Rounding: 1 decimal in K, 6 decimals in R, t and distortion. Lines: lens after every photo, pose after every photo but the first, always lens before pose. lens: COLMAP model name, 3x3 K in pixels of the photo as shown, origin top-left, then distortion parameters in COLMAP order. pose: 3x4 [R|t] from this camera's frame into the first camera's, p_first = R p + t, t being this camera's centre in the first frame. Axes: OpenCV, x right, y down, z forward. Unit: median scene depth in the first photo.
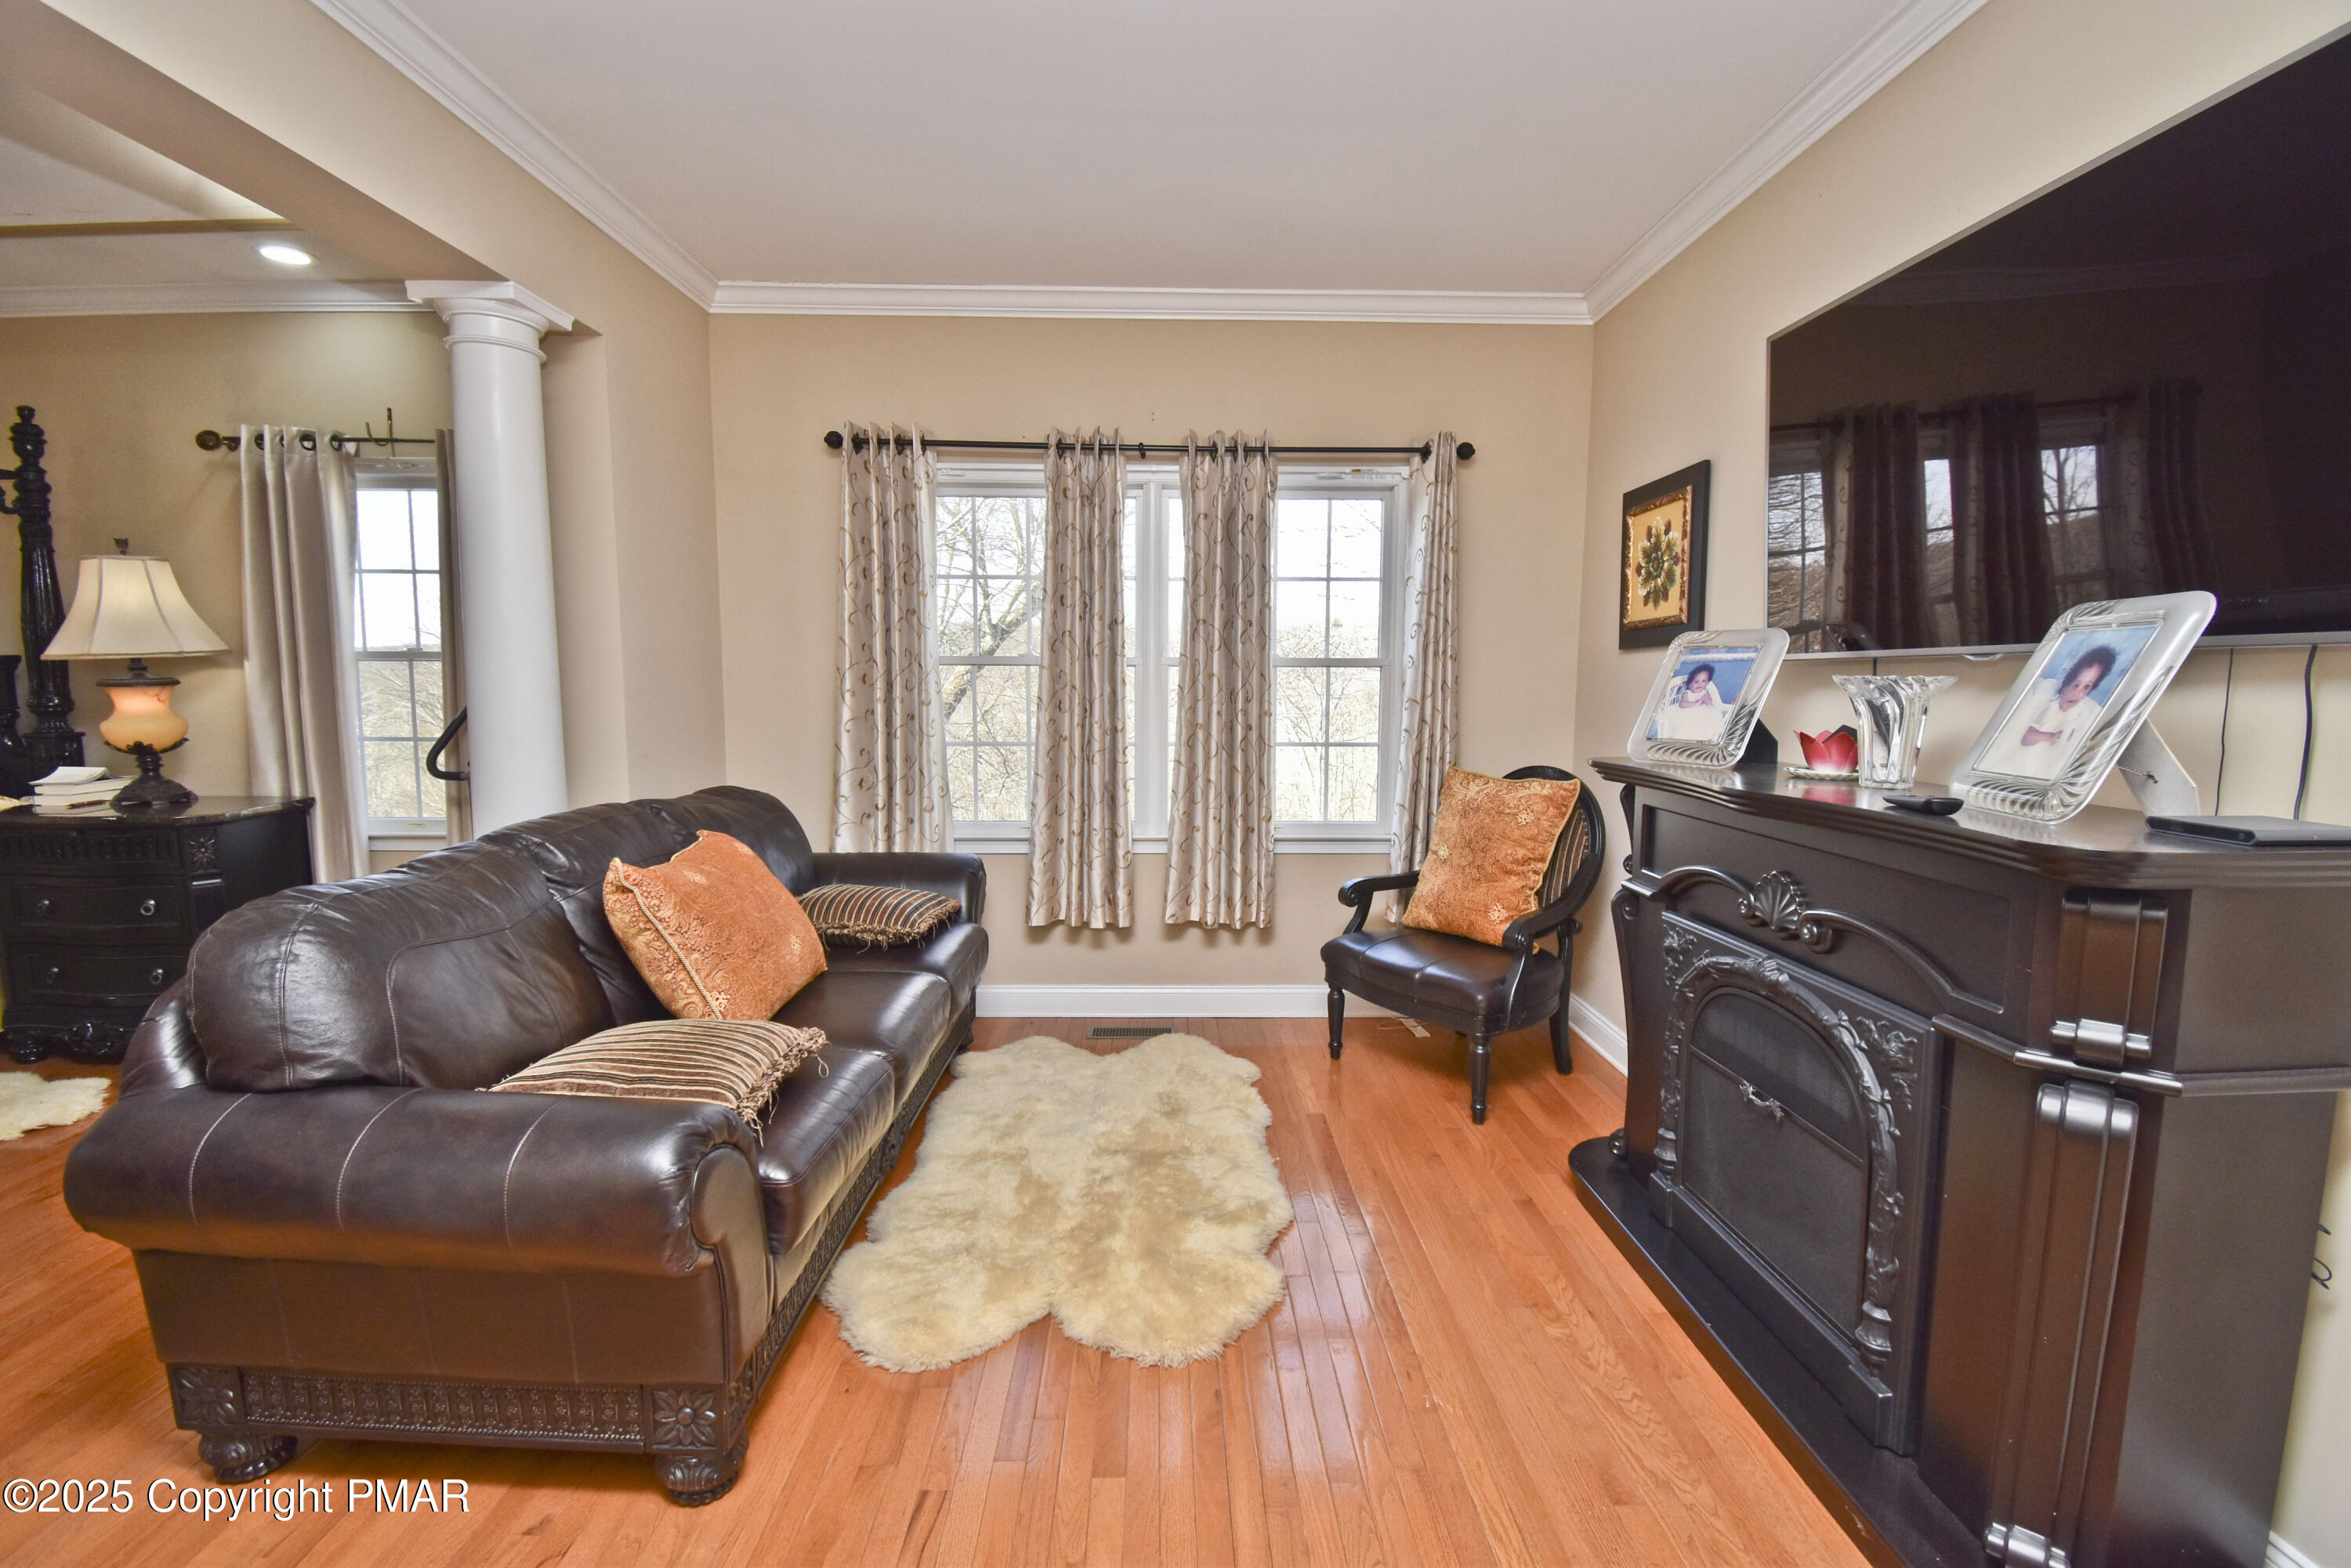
lens RADIAL K [[995.0, 0, 1177.9], [0, 995.0, 794.9], [0, 0, 1]] dist [0.000684, -0.014753]
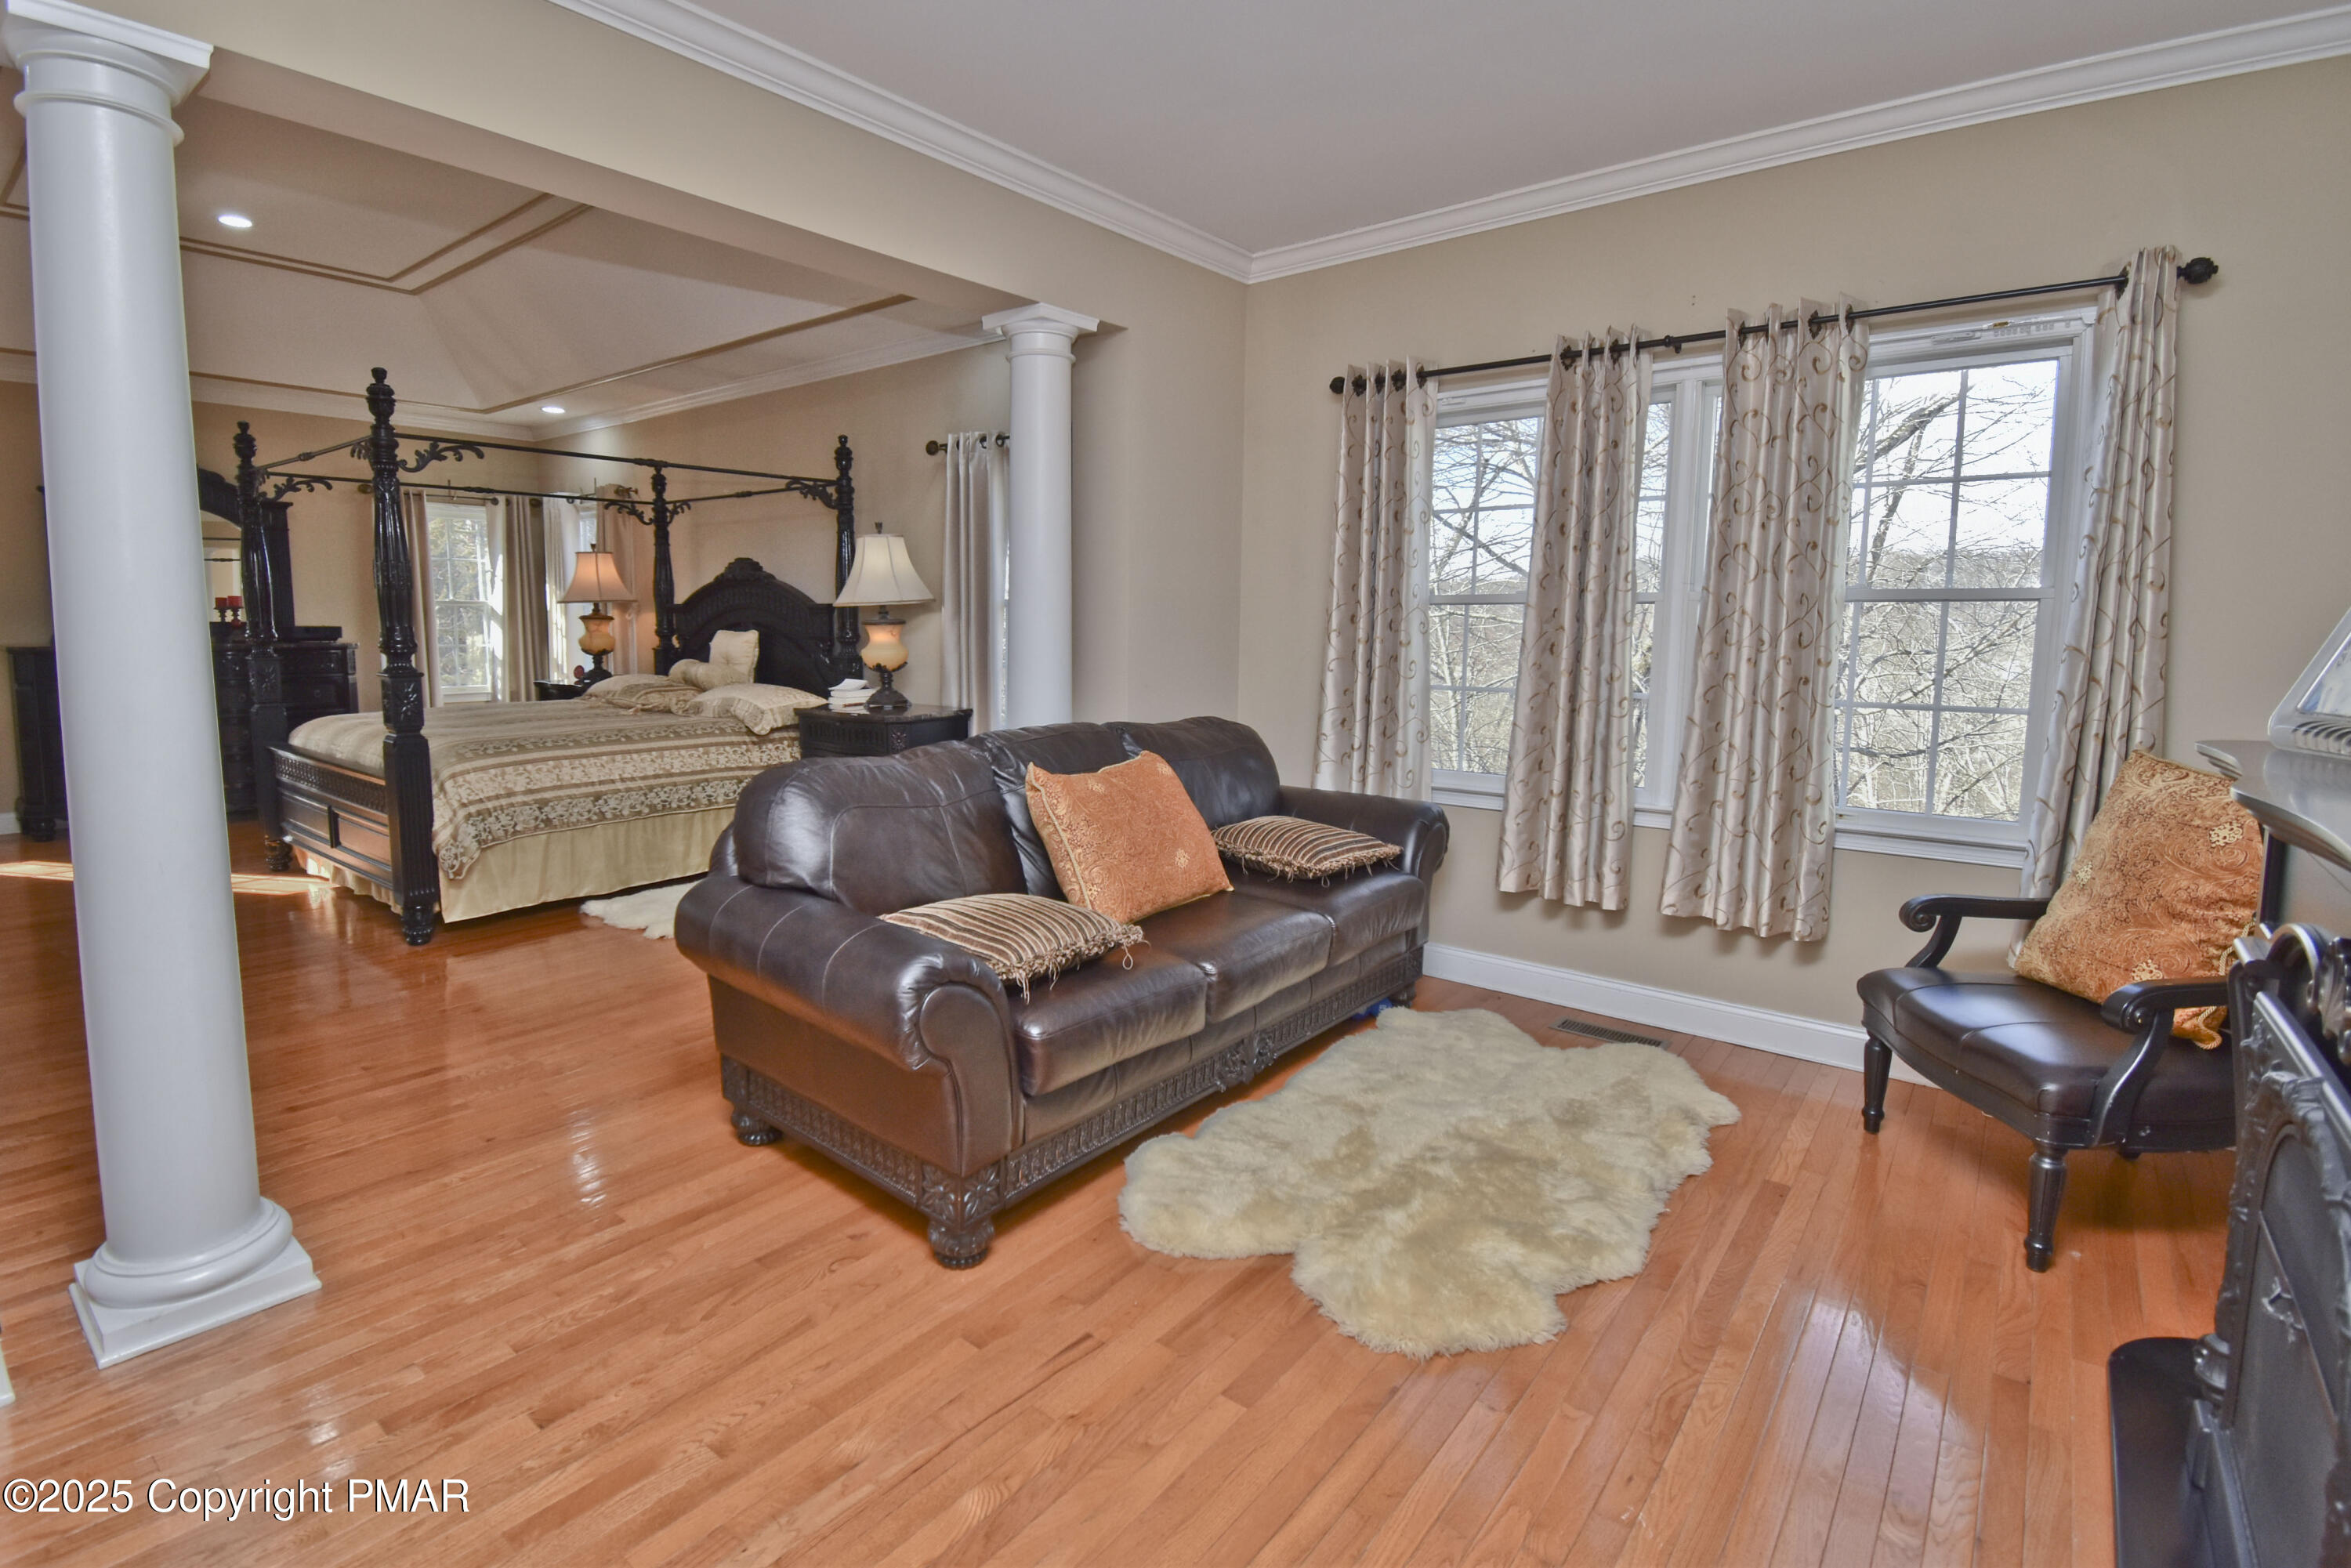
lens RADIAL K [[1085.9, 0, 1161.3], [0, 1085.9, 746.5], [0, 0, 1]] dist [0.003473, -0.022649]
pose [[0.761788, 0.070592, -0.643969, 0.263302], [-0.072351, 0.997097, 0.023714, -0.000639], [0.643774, 0.028527, 0.764684, 0.041323]]
